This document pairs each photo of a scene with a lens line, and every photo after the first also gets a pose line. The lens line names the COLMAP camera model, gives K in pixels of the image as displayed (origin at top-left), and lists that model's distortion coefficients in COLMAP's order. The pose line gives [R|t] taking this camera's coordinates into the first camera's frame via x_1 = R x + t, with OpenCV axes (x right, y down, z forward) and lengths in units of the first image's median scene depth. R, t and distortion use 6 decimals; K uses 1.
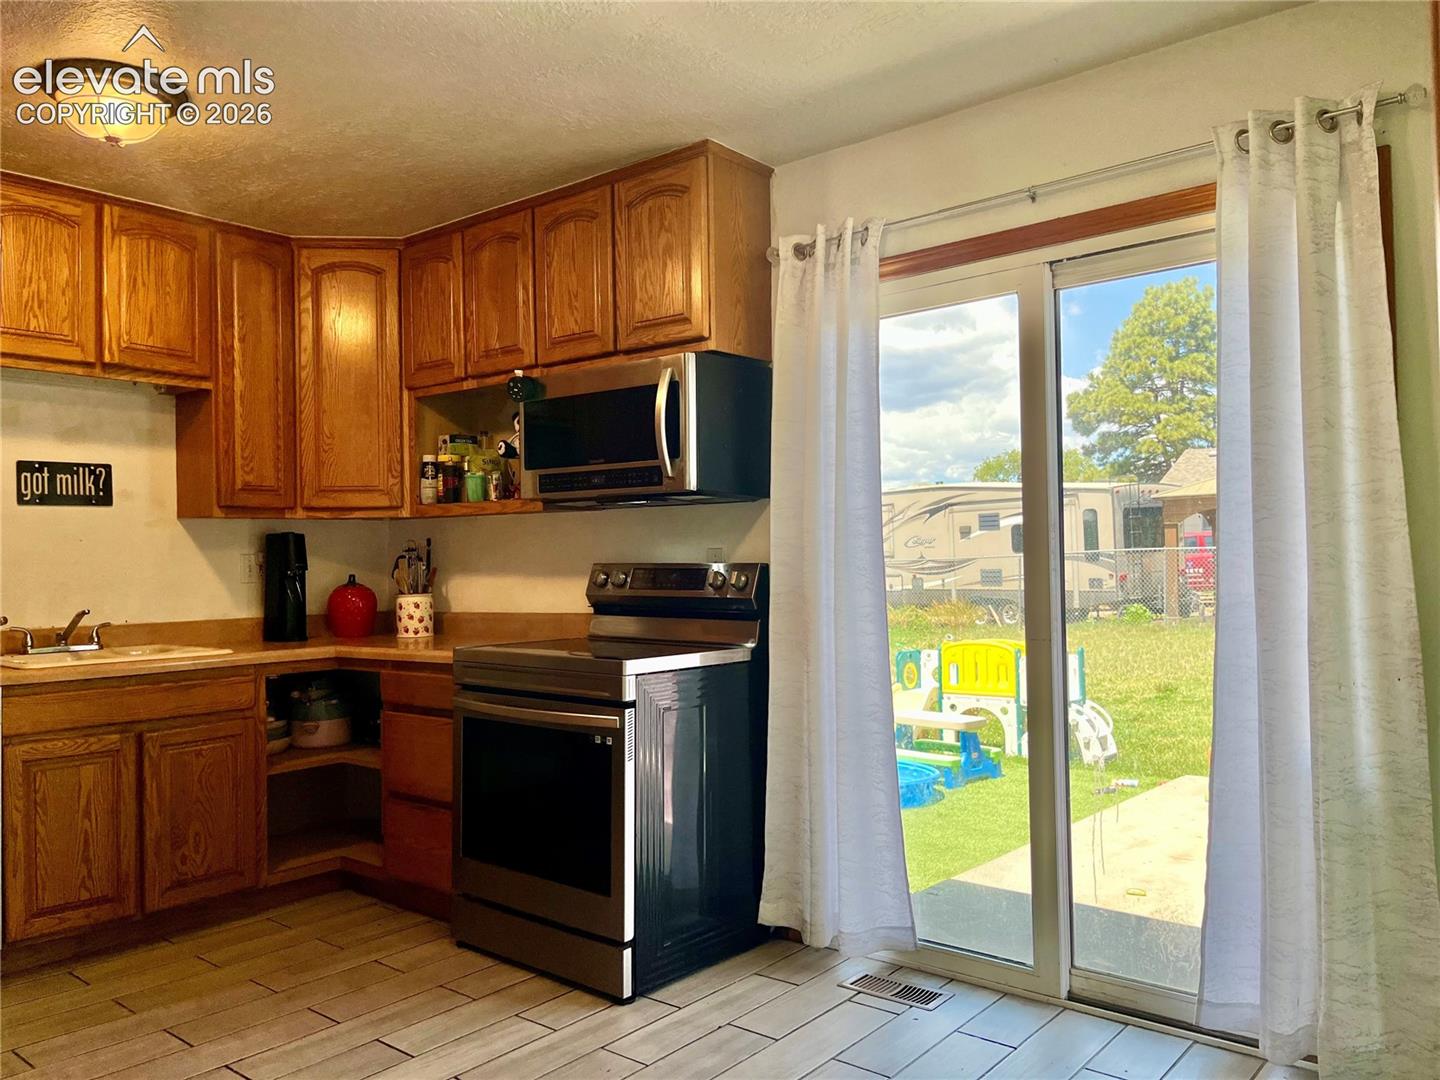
lens RADIAL K [[1088.5, 0, 718.3], [0, 1088.5, 544.8], [0, 0, 1]] dist [0.063636, -0.080987]
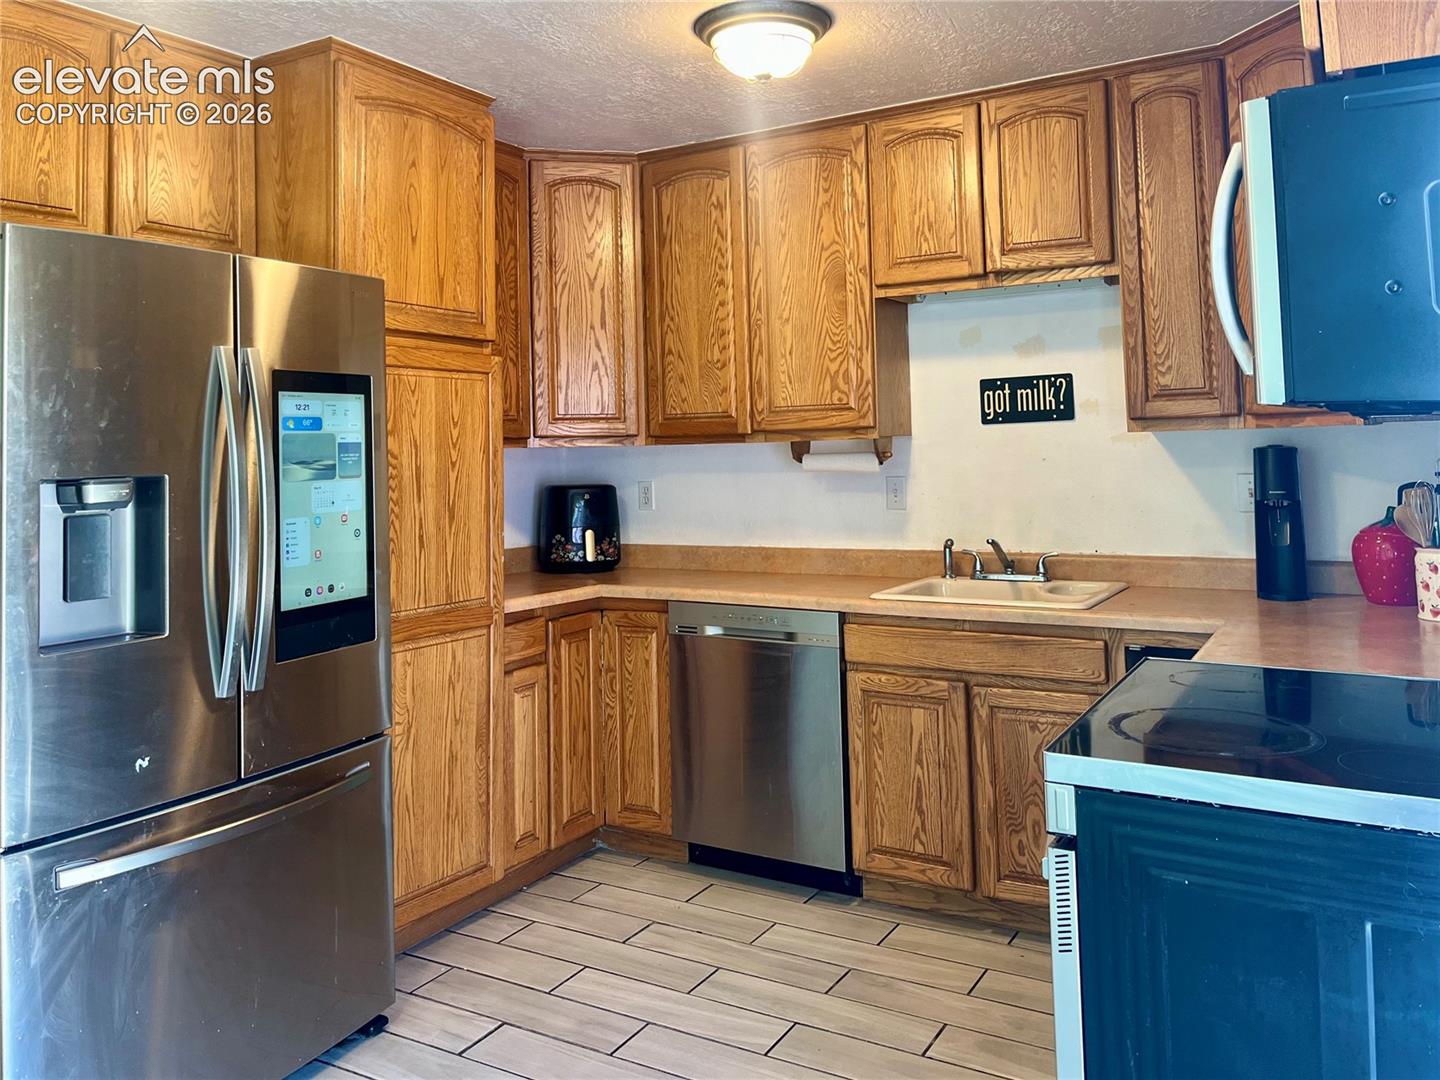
lens RADIAL K [[1152.9, 0, 718.3], [0, 1152.9, 384.2], [0, 0, 1]] dist [0.039272, -0.001896]
pose [[0.149238, -0.043915, -0.987826, 0.345448], [0.038696, 0.998507, -0.038544, -0.040575], [0.988044, -0.032473, 0.150714, 0.598287]]
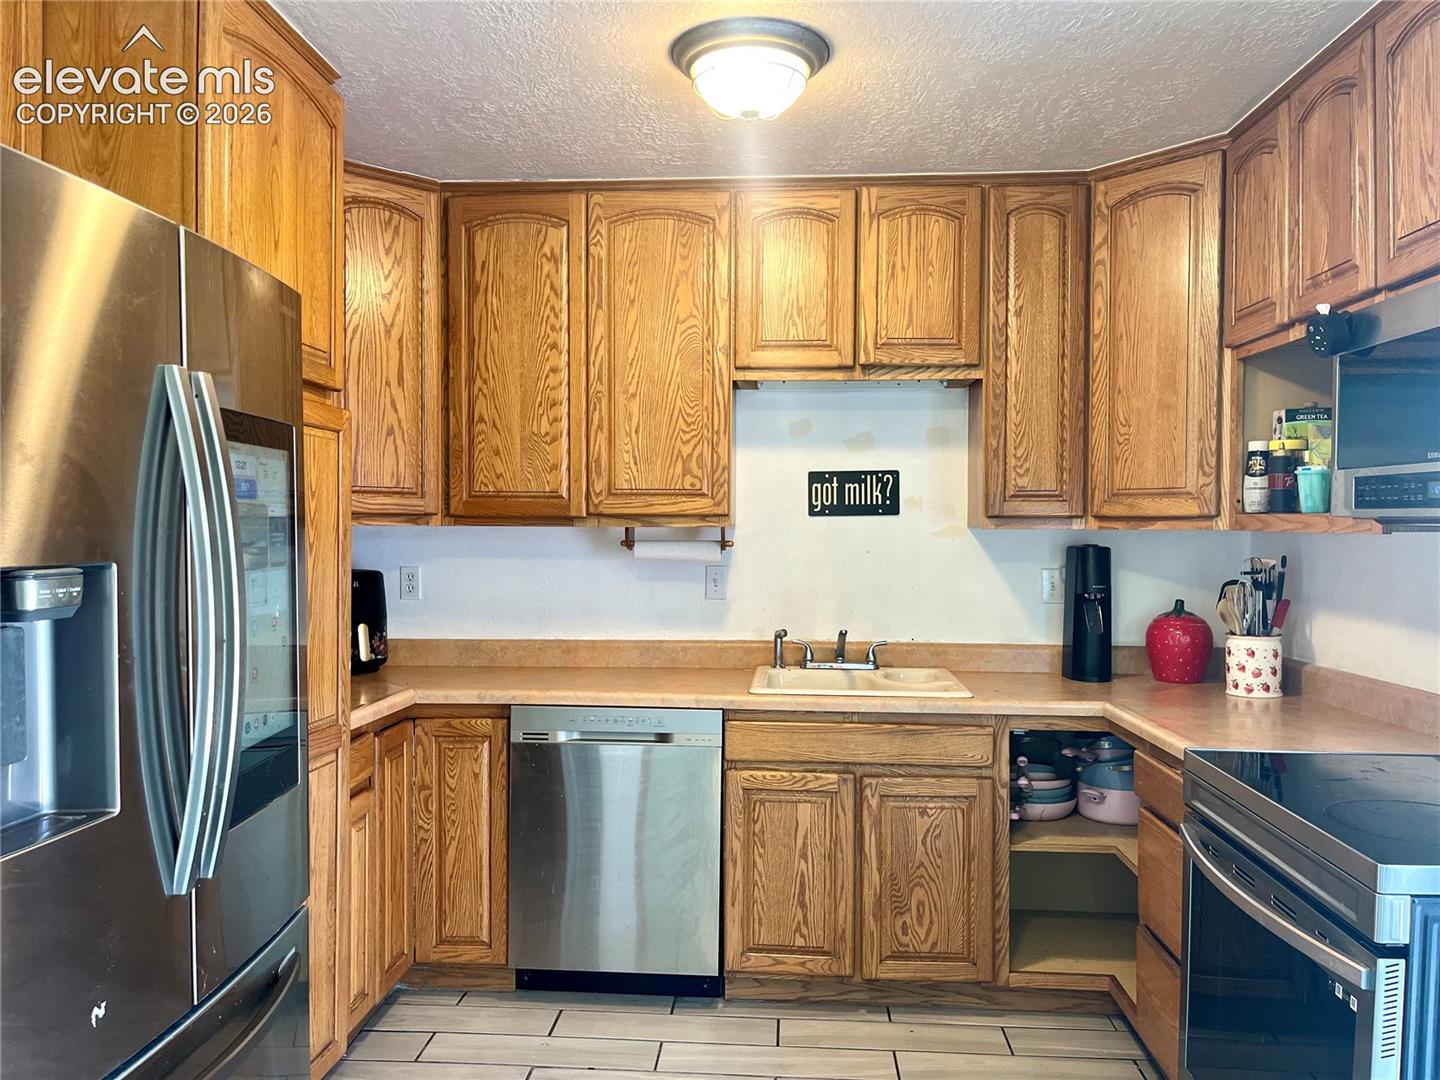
lens RADIAL K [[1088.5, 0, 718.3], [0, 1088.5, 544.8], [0, 0, 1]] dist [0.063636, -0.080987]
pose [[0.585916, 0.033982, -0.809659, 0.110535], [-0.001224, 0.999156, 0.041049, -0.049312], [0.810371, -0.023060, 0.585463, 0.350341]]
